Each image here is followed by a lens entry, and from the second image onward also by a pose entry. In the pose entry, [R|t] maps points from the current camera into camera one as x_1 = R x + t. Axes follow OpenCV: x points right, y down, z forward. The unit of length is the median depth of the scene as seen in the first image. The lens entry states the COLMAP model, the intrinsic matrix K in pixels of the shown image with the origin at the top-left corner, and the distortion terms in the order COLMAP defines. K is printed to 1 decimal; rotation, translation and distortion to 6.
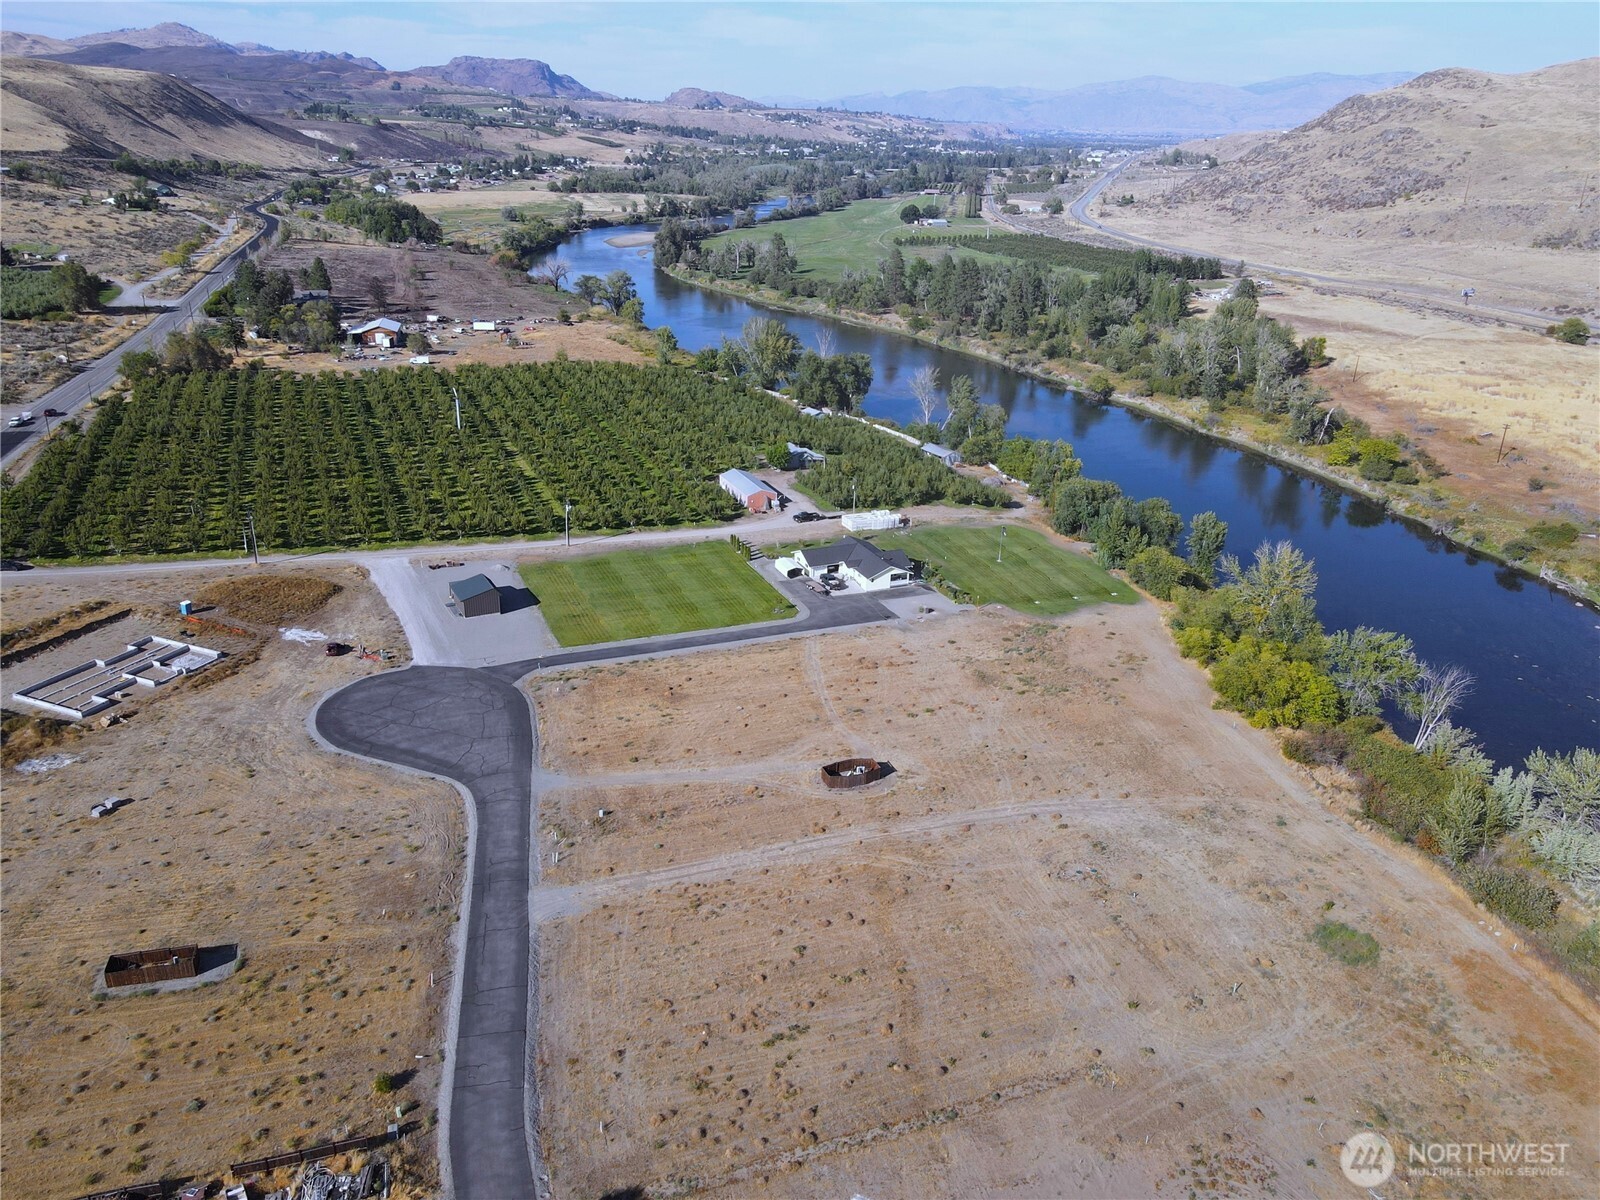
lens RADIAL K [[1175.1, 0, 797.7], [0, 1175.1, 601.3], [0, 0, 1]] dist [0.011849, 0.010333]
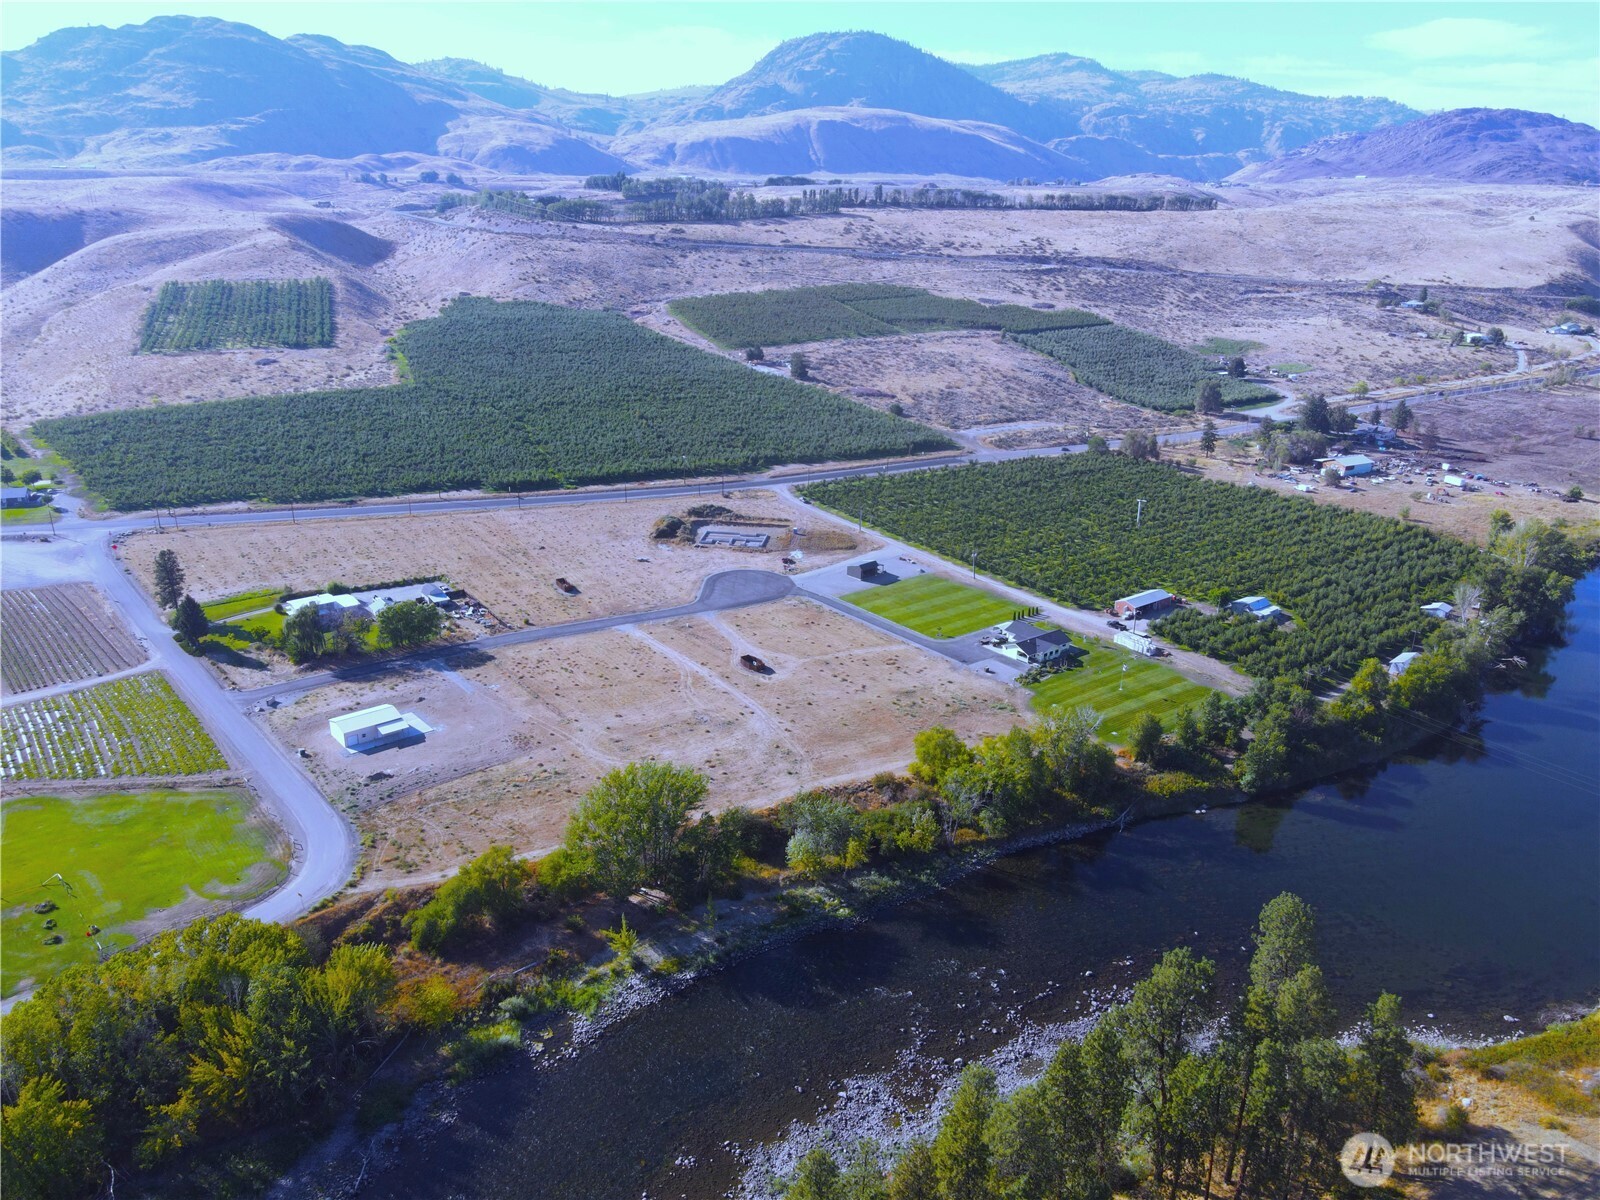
lens RADIAL K [[1175.1, 0, 794.3], [0, 1175.1, 602.3], [0, 0, 1]] dist [0.011849, 0.010333]
pose [[0.259246, 0.299795, -0.918104, 0.768845], [-0.368291, 0.909462, 0.192978, -0.148321], [0.892834, 0.288101, 0.346186, 0.139823]]
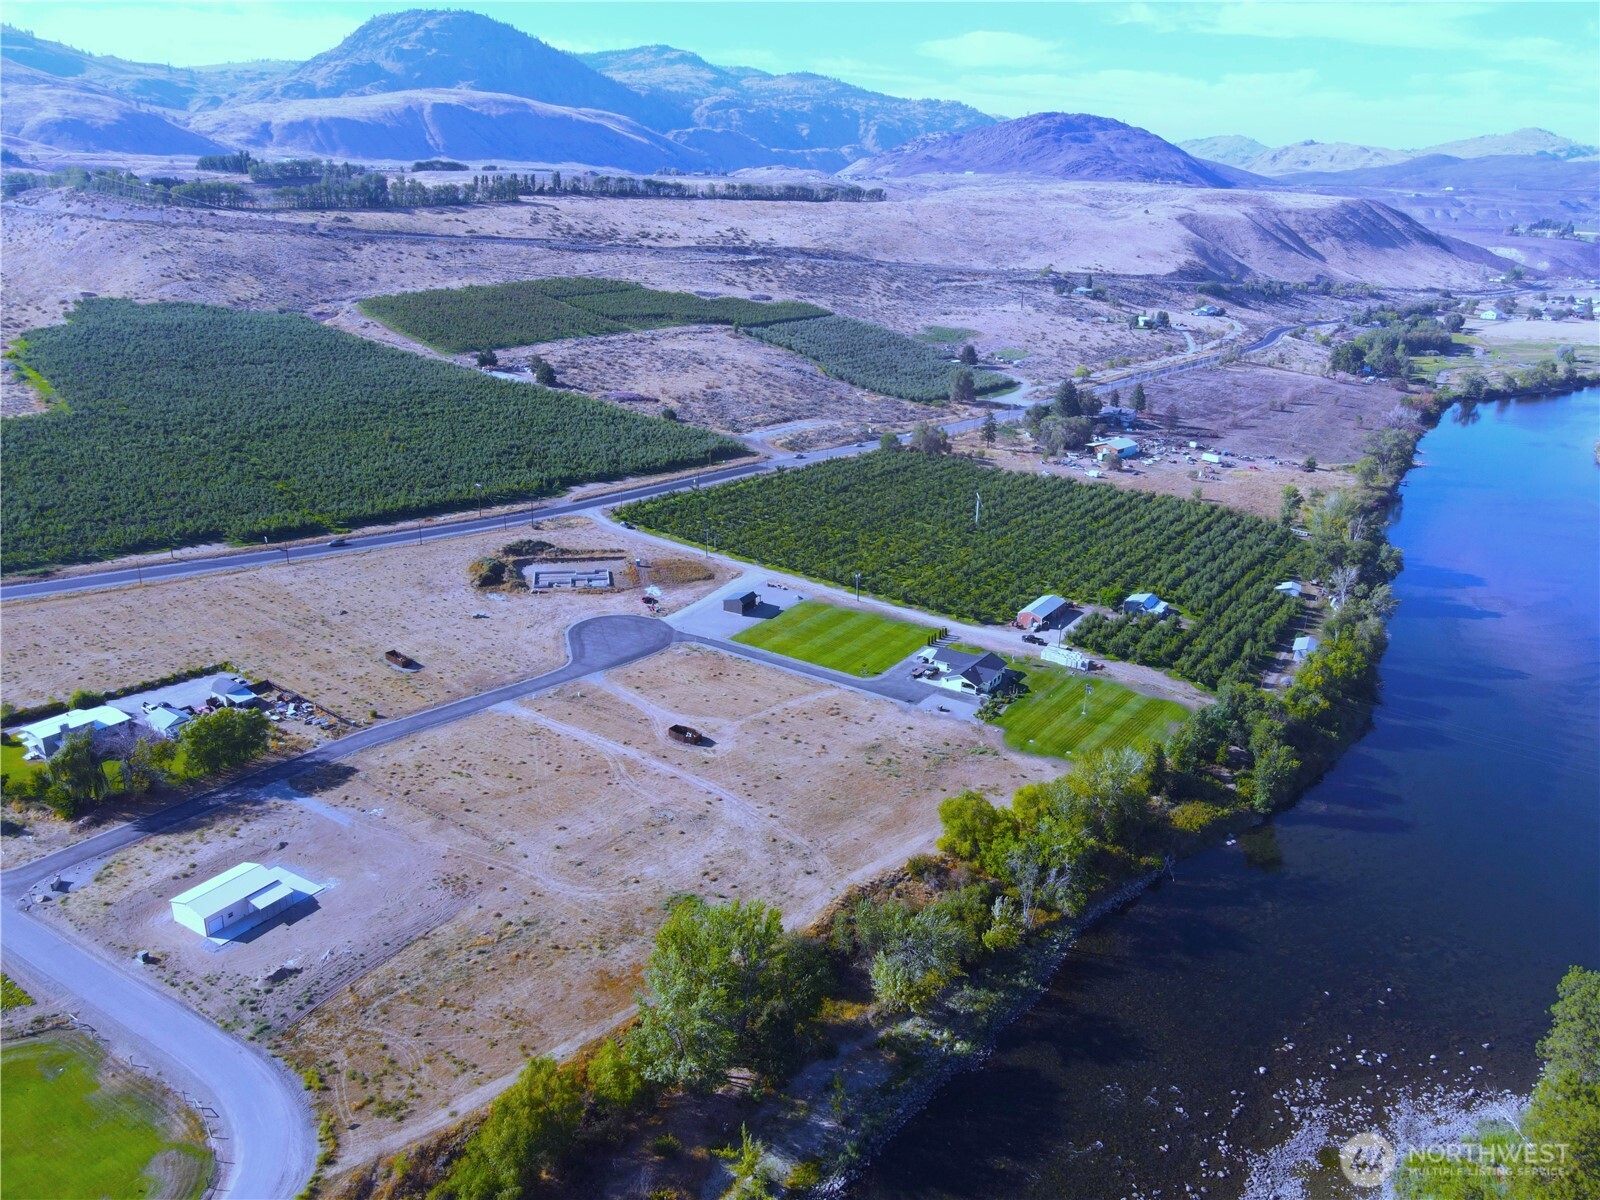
lens RADIAL K [[1175.1, 0, 795.2], [0, 1175.1, 601.1], [0, 0, 1]] dist [0.011849, 0.010333]
pose [[0.546943, 0.266203, -0.793719, 0.580728], [-0.322673, 0.941877, 0.093543, -0.099143], [0.772486, 0.204949, 0.601050, 0.029898]]
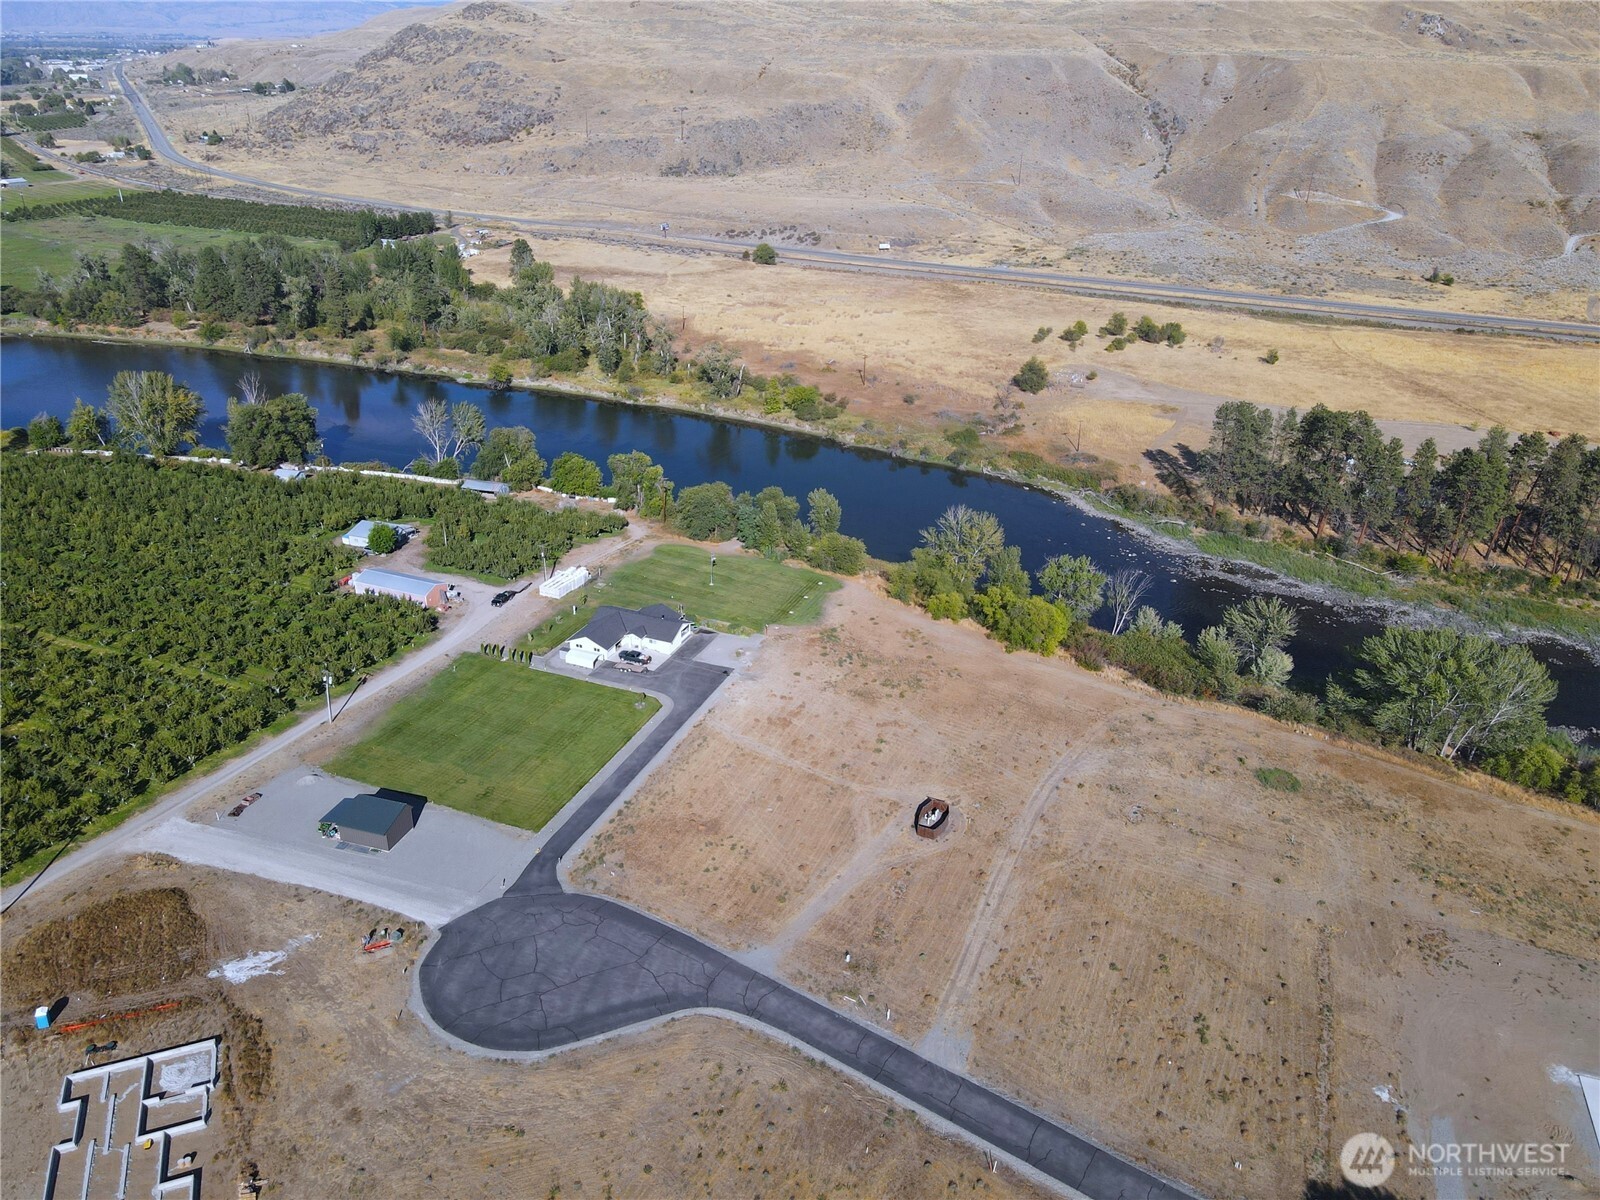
lens RADIAL K [[1175.1, 0, 797.6], [0, 1175.1, 593.1], [0, 0, 1]] dist [0.011849, 0.010333]
pose [[0.710998, -0.303943, 0.634114, -0.285502], [0.261348, 0.951385, 0.162982, -0.113944], [-0.652824, 0.049845, 0.755868, 0.091582]]
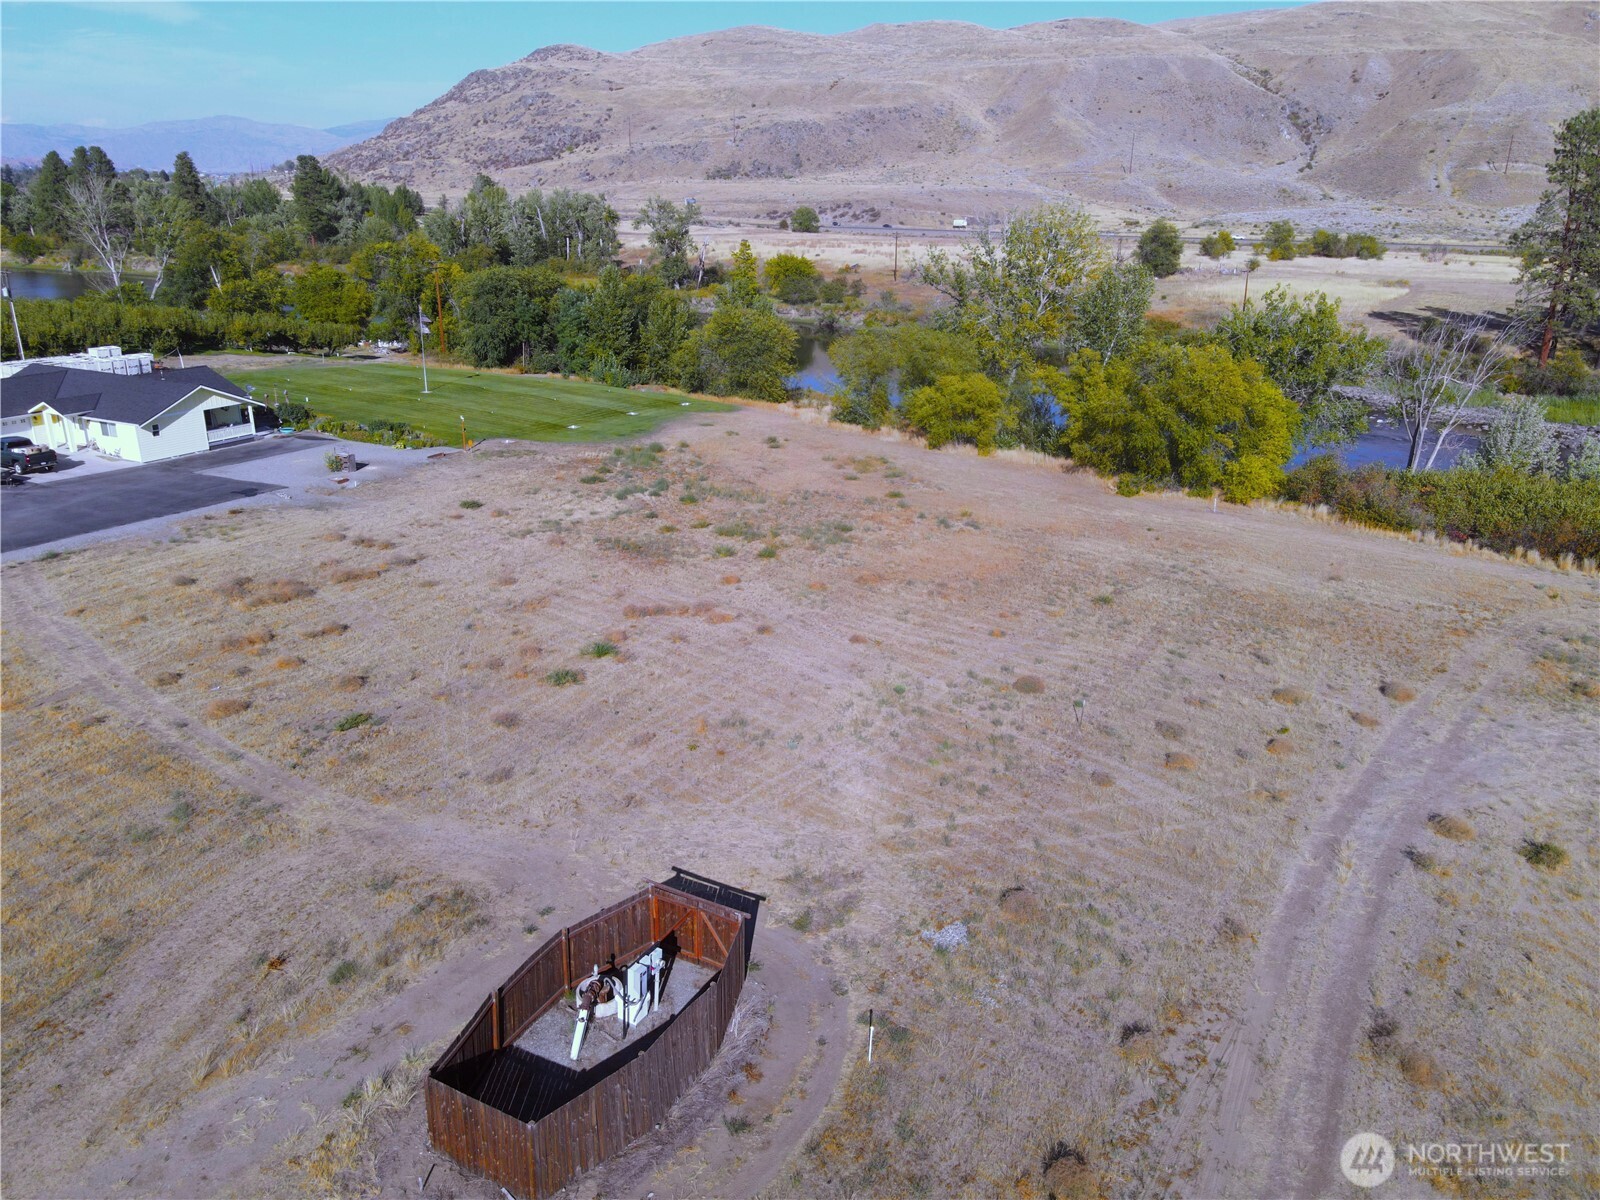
lens RADIAL K [[1175.1, 0, 796.2], [0, 1175.1, 592.9], [0, 0, 1]] dist [0.011849, 0.010333]
pose [[0.771006, -0.225728, 0.595481, -0.006491], [0.249506, 0.967389, 0.043656, 0.036909], [-0.585916, 0.114917, 0.802183, 0.349619]]
